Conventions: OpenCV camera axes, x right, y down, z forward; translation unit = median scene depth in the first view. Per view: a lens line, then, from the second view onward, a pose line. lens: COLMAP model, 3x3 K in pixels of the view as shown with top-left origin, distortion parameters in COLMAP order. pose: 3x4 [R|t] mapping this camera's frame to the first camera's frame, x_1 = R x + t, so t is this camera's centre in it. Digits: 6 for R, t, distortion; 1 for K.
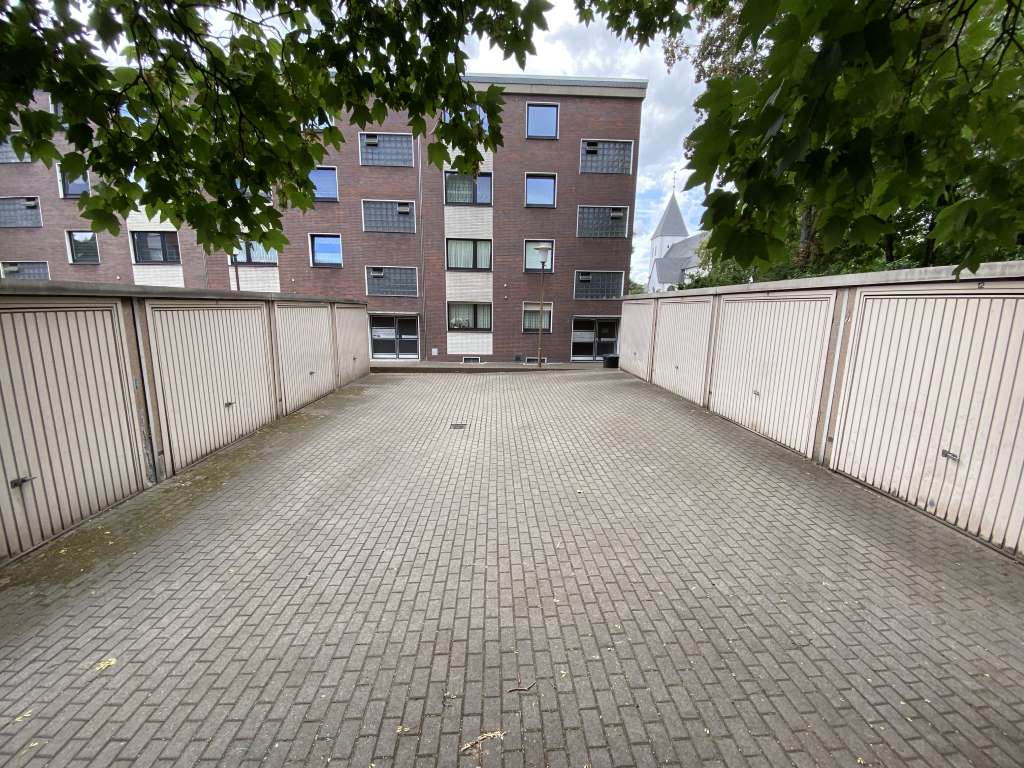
lens RADIAL K [[412.8, 0, 512.0], [0, 412.8, 384.0], [0, 0, 1]] dist [0.038442, -0.030590]
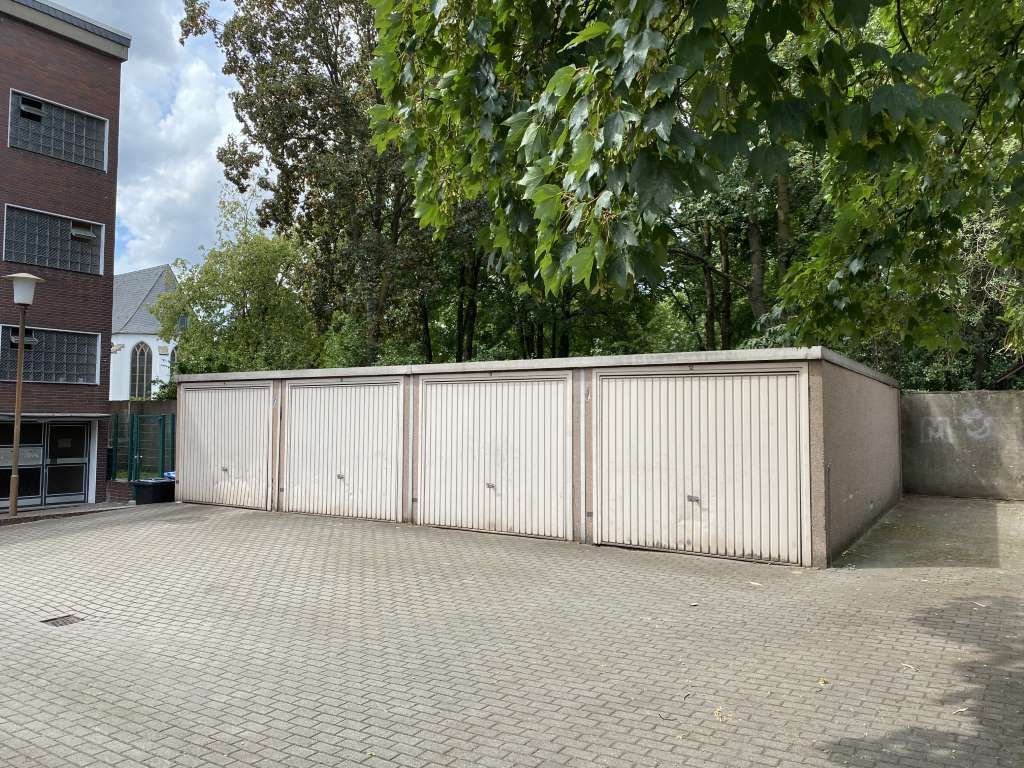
lens RADIAL K [[786.1, 0, 498.0], [0, 786.1, 381.4], [0, 0, 1]] dist [0.070326, -0.117293]
pose [[0.605373, 0.025385, 0.795537, -0.555428], [0.147880, 0.978502, -0.143754, 0.036126], [-0.782083, 0.204669, 0.588605, -0.010995]]
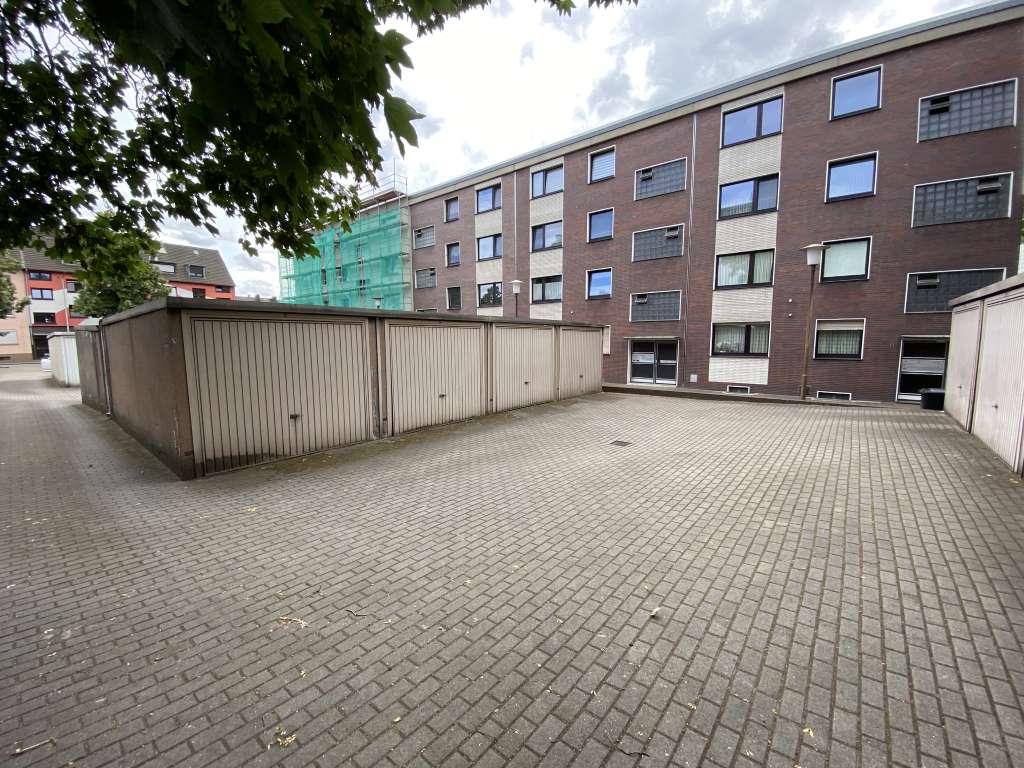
lens RADIAL K [[412.8, 0, 512.0], [0, 412.8, 384.0], [0, 0, 1]] dist [0.038442, -0.030590]
pose [[0.748161, 0.055609, -0.661182, 0.297288], [-0.105531, 0.993770, -0.035832, 0.026094], [0.655071, 0.096584, 0.749369, 0.098809]]
